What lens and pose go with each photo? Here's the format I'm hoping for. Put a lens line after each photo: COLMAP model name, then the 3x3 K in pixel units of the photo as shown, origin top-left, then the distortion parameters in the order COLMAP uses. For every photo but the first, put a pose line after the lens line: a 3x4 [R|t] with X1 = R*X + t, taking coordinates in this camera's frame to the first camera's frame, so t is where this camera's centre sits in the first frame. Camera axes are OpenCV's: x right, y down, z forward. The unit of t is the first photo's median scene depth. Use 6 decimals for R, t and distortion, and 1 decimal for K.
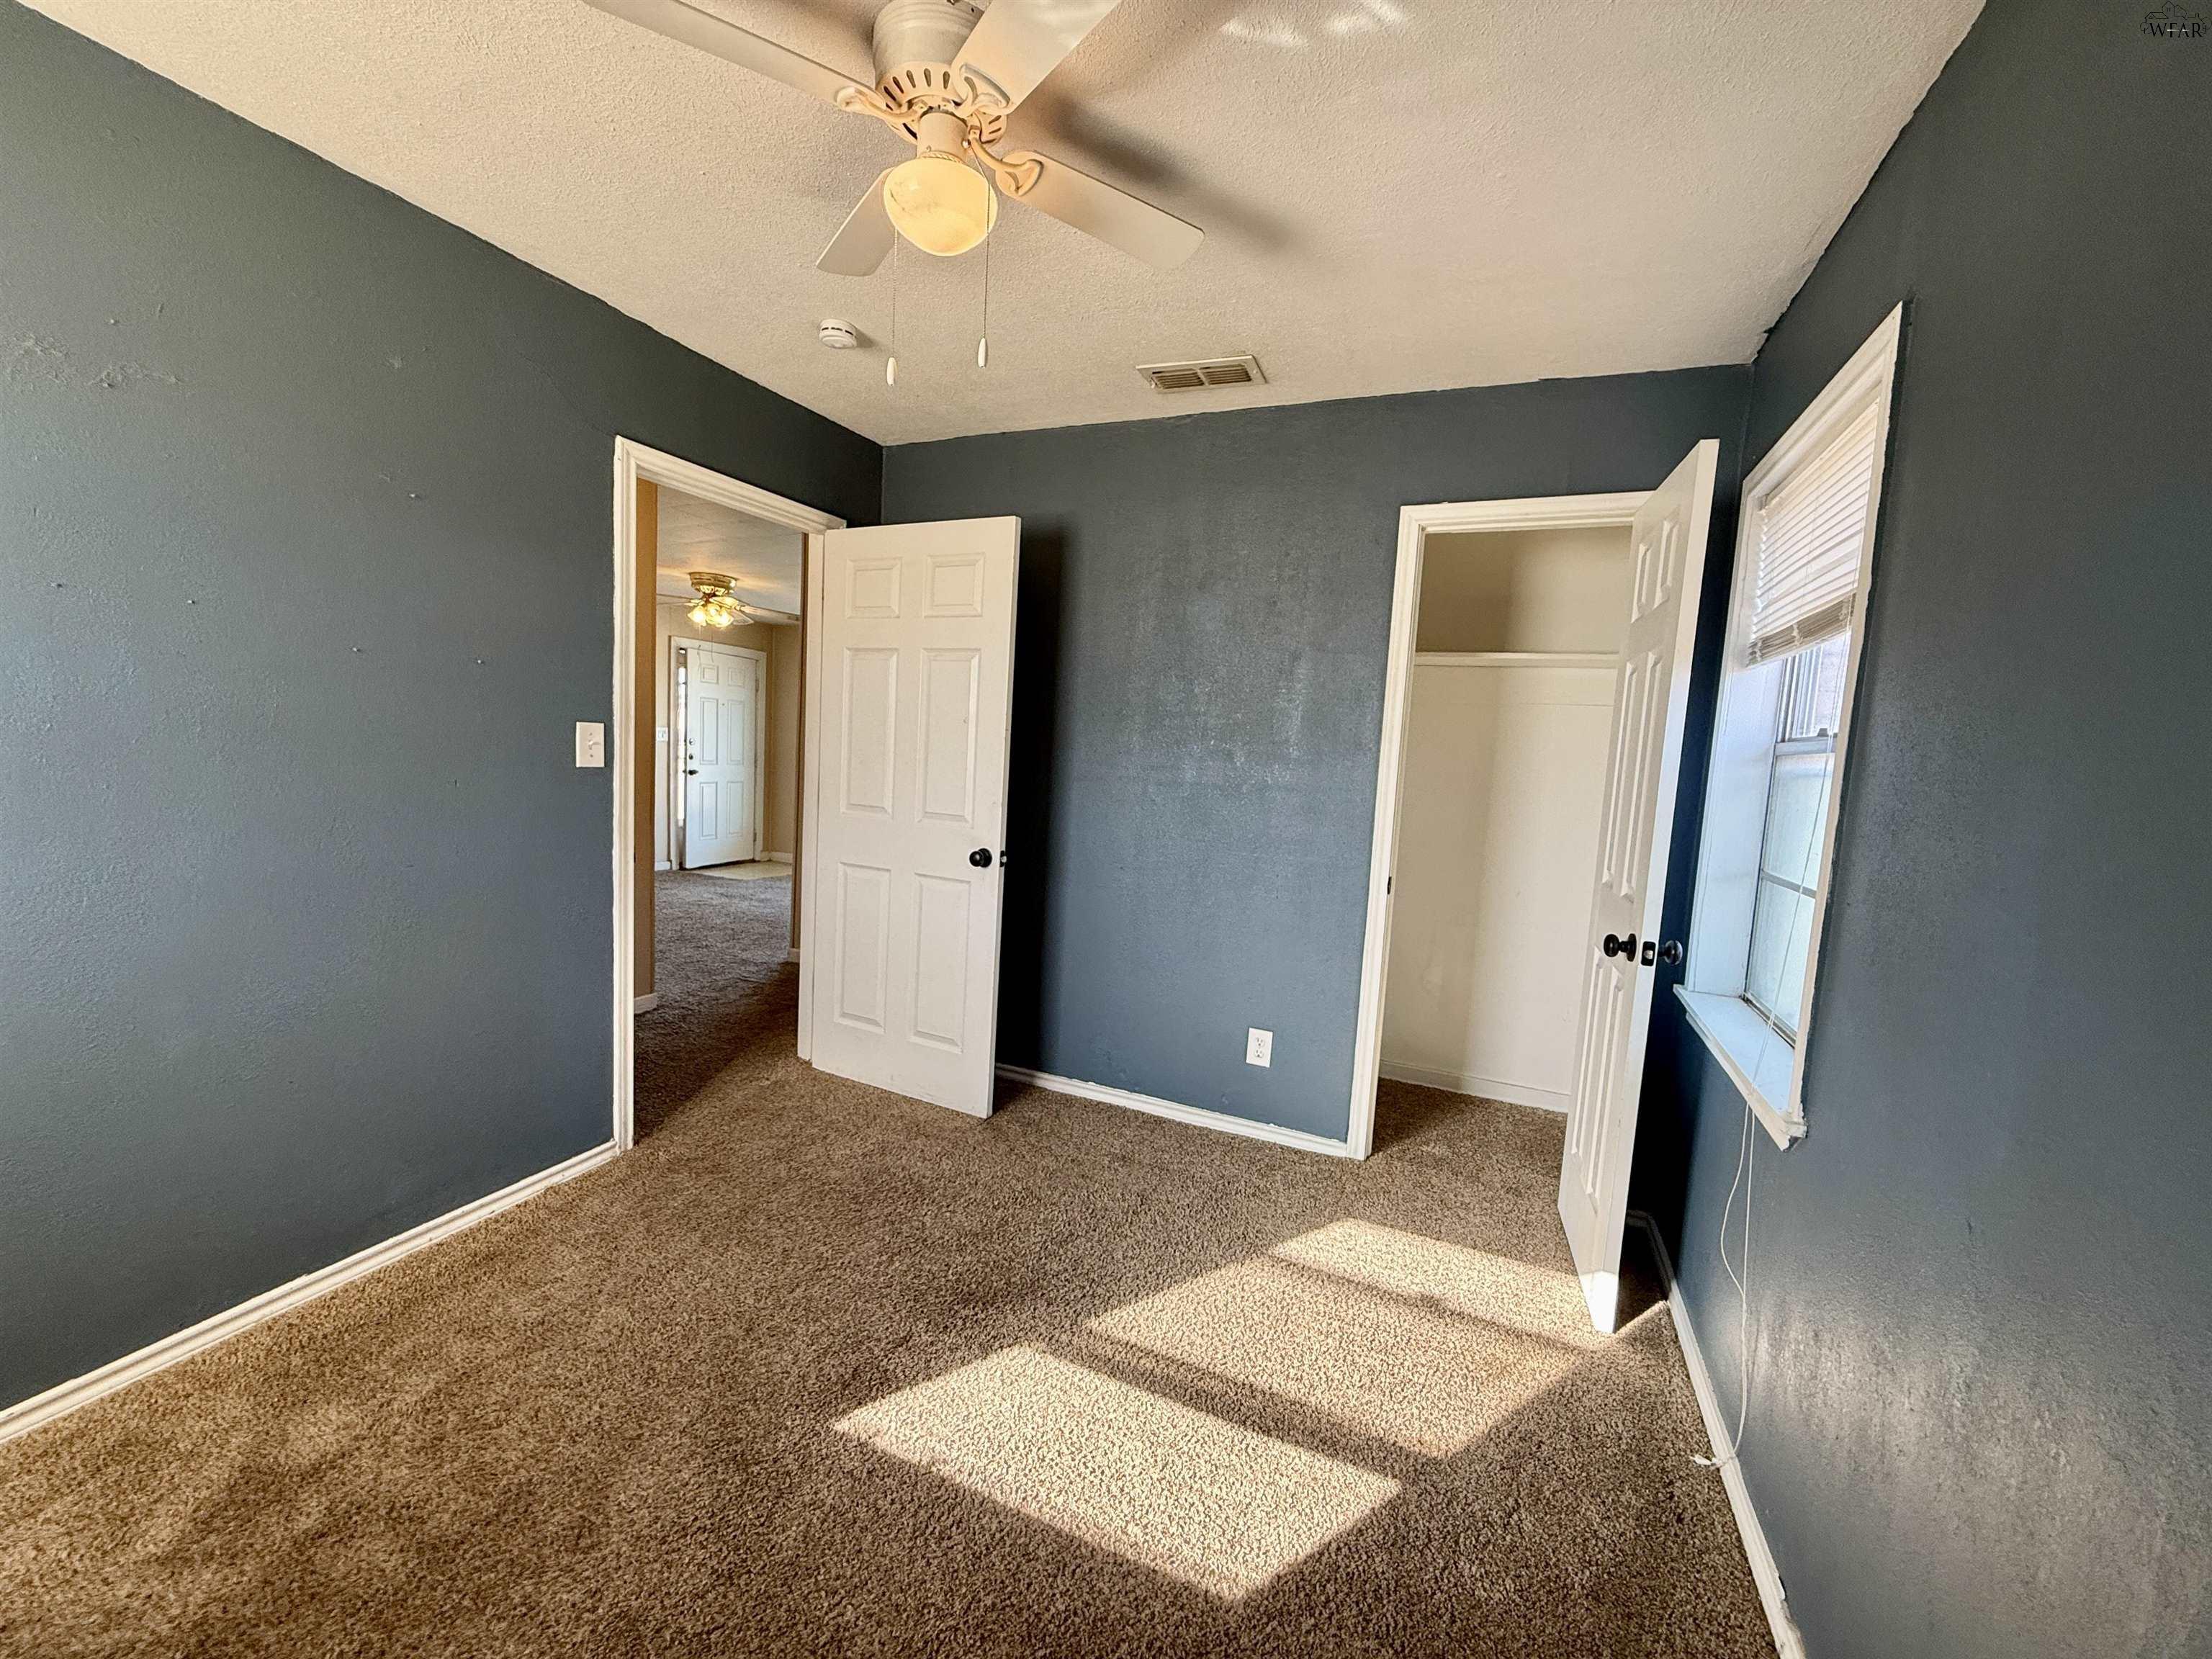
lens RADIAL K [[875.1, 0, 1109.2], [0, 875.1, 831.6], [0, 0, 1]] dist [-0.000474, 0.000031]
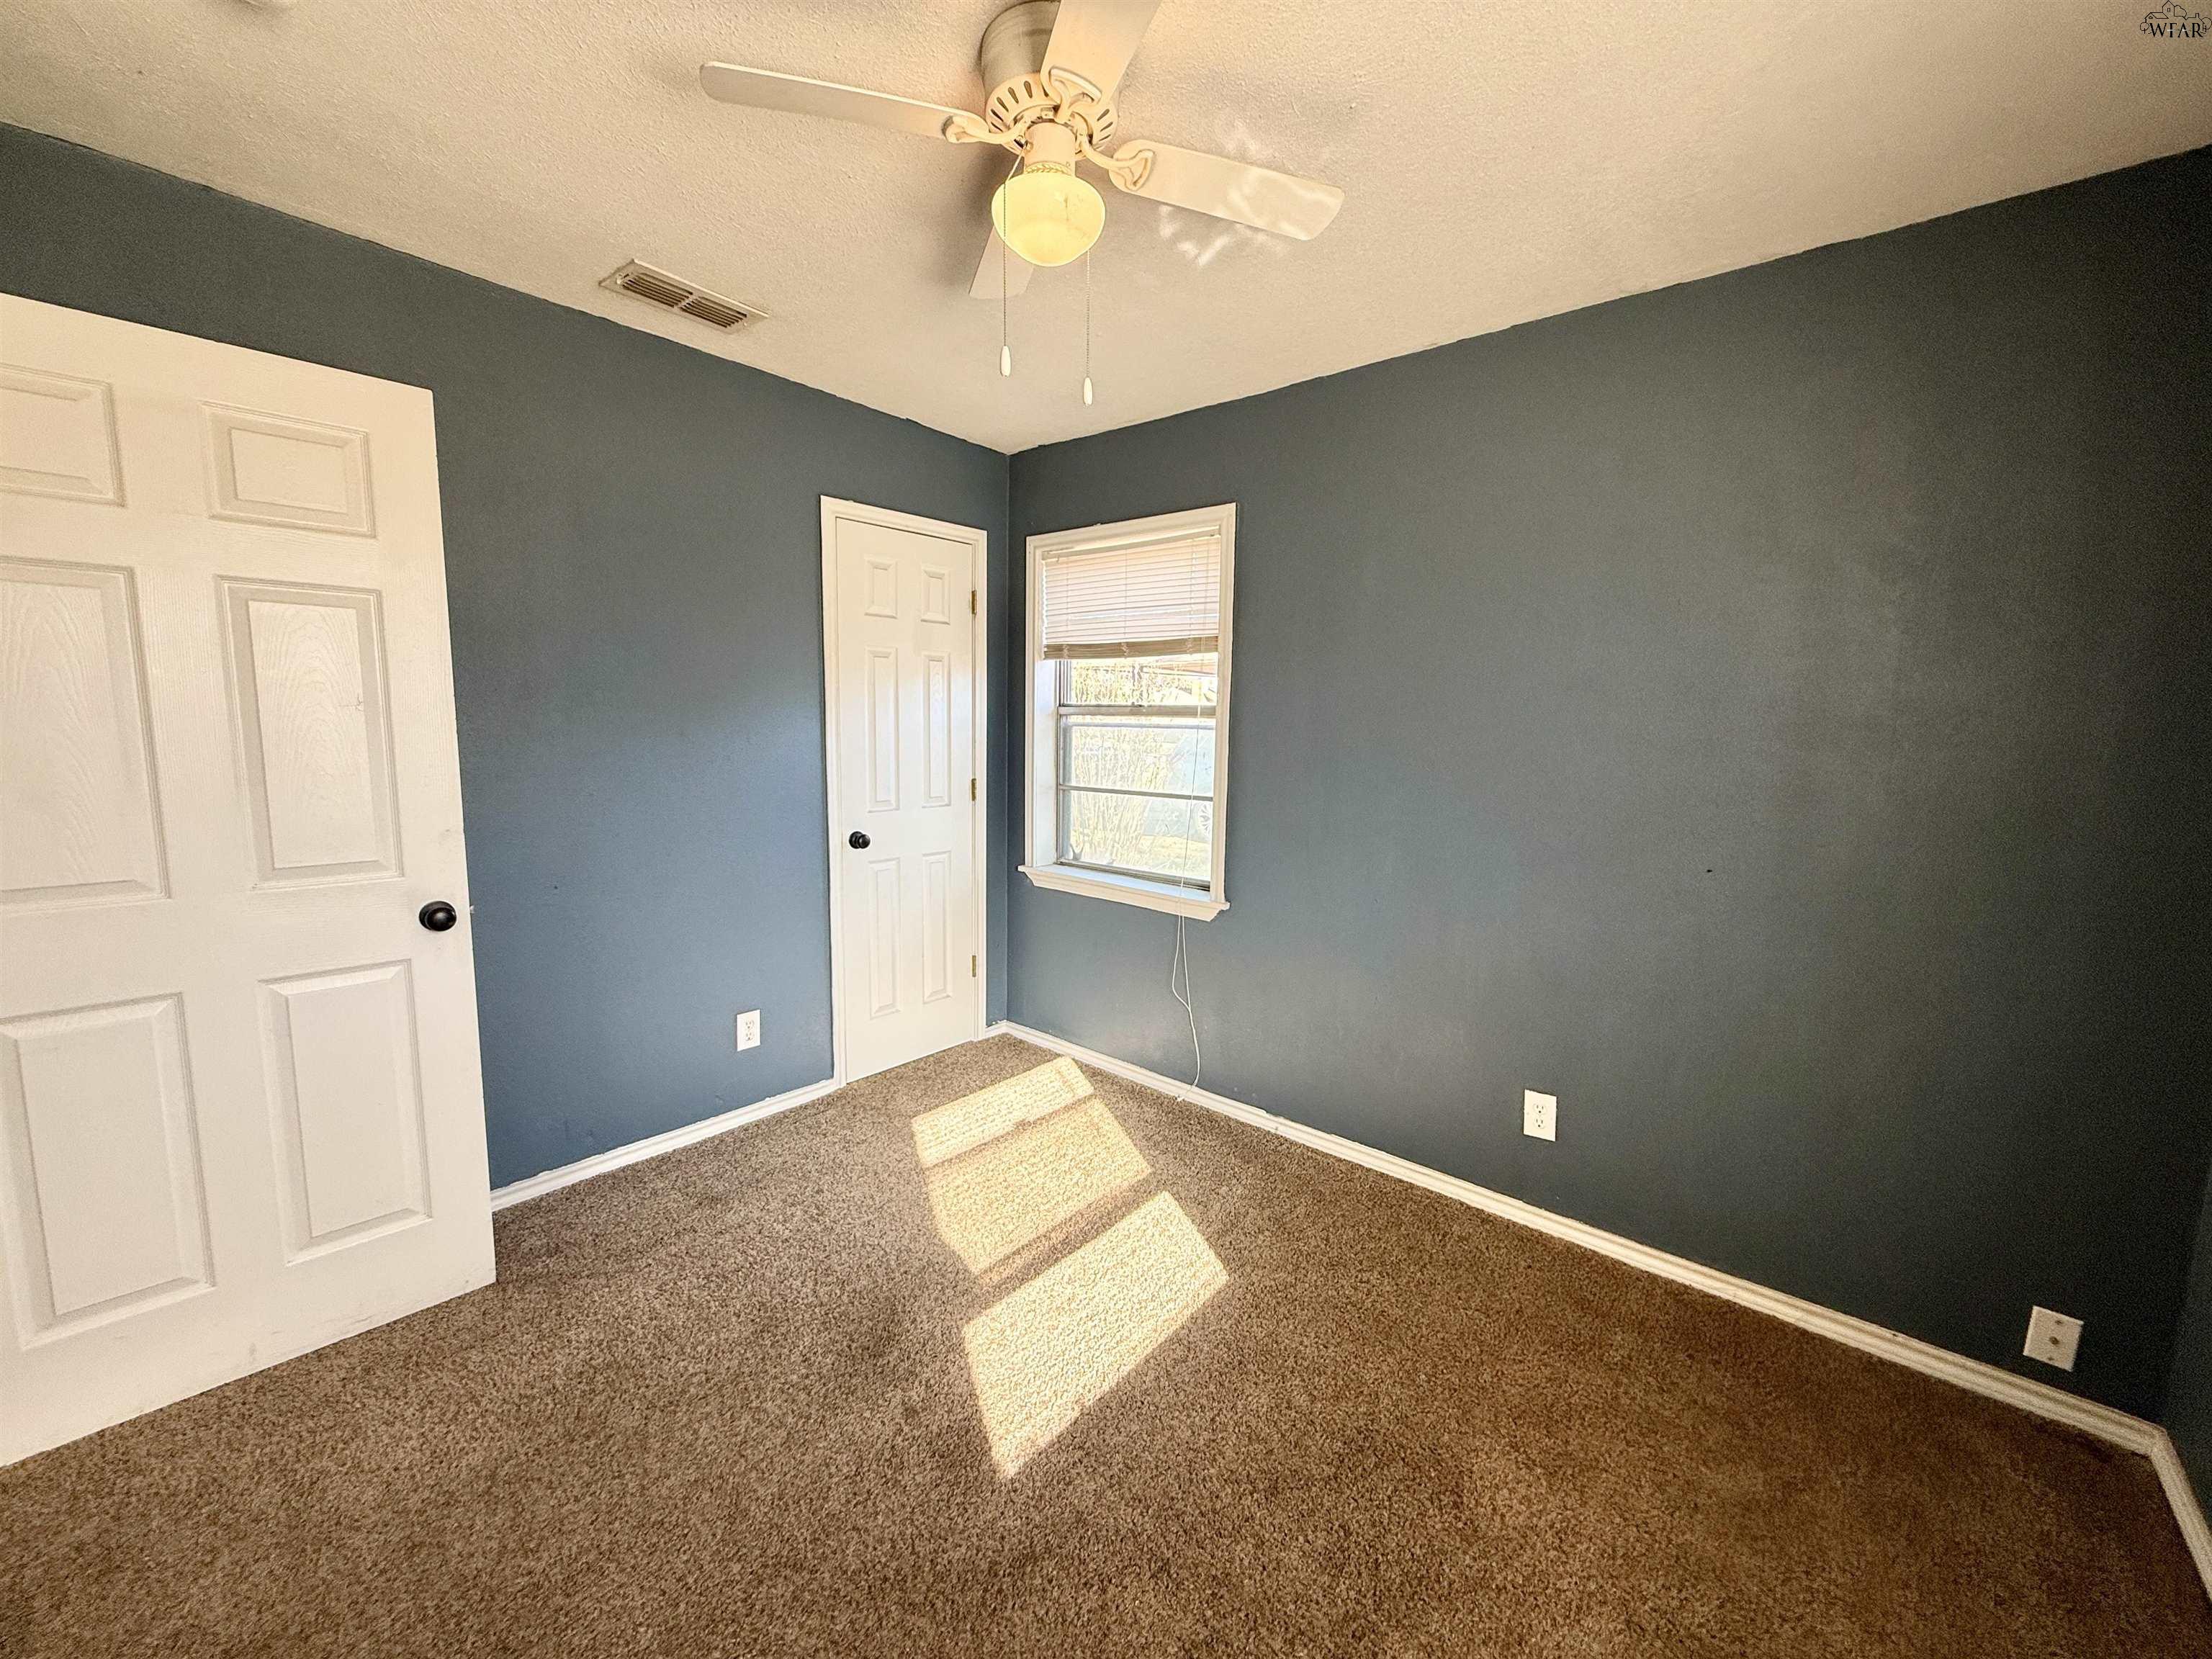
lens RADIAL K [[862.2, 0, 1100.3], [0, 862.2, 824.2], [0, 0, 1]] dist [0.002827, 0.000403]
pose [[0.299129, -0.163759, 0.940056, -0.718920], [0.092773, 0.985488, 0.142152, -0.099240], [-0.949692, 0.044689, 0.309981, 0.397892]]
